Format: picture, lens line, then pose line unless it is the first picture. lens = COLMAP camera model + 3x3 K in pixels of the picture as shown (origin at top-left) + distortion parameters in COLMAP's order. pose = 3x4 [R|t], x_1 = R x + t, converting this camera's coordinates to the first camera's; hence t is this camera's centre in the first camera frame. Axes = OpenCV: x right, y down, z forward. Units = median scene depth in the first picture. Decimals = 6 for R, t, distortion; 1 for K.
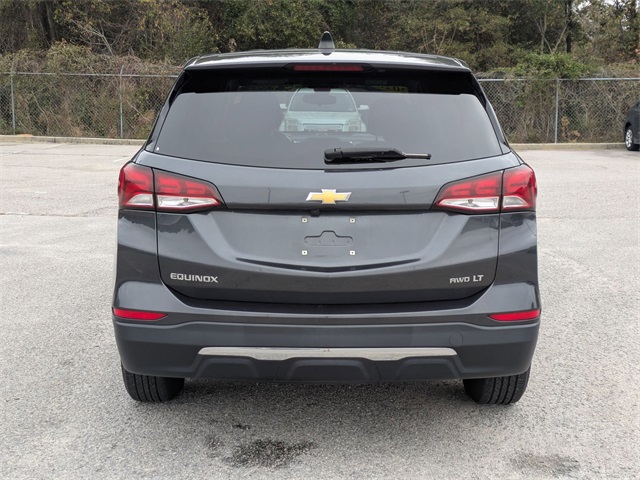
lens RADIAL K [[948.7, 0, 350.1], [0, 948.7, 239.2], [0, 0, 1]] dist [0.089338, -0.180479]
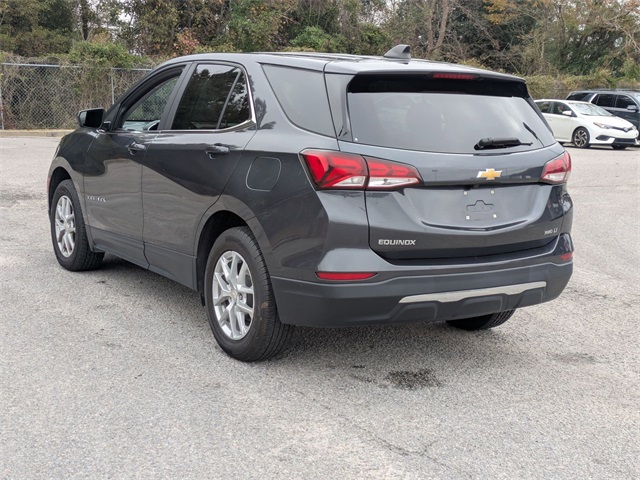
lens RADIAL K [[948.7, 0, 350.1], [0, 948.7, 239.2], [0, 0, 1]] dist [0.089338, -0.180479]
pose [[0.830720, -0.061777, 0.553252, -0.902647], [0.053843, 0.998080, 0.030600, -0.004900], [-0.554081, 0.004369, 0.832452, -0.007041]]
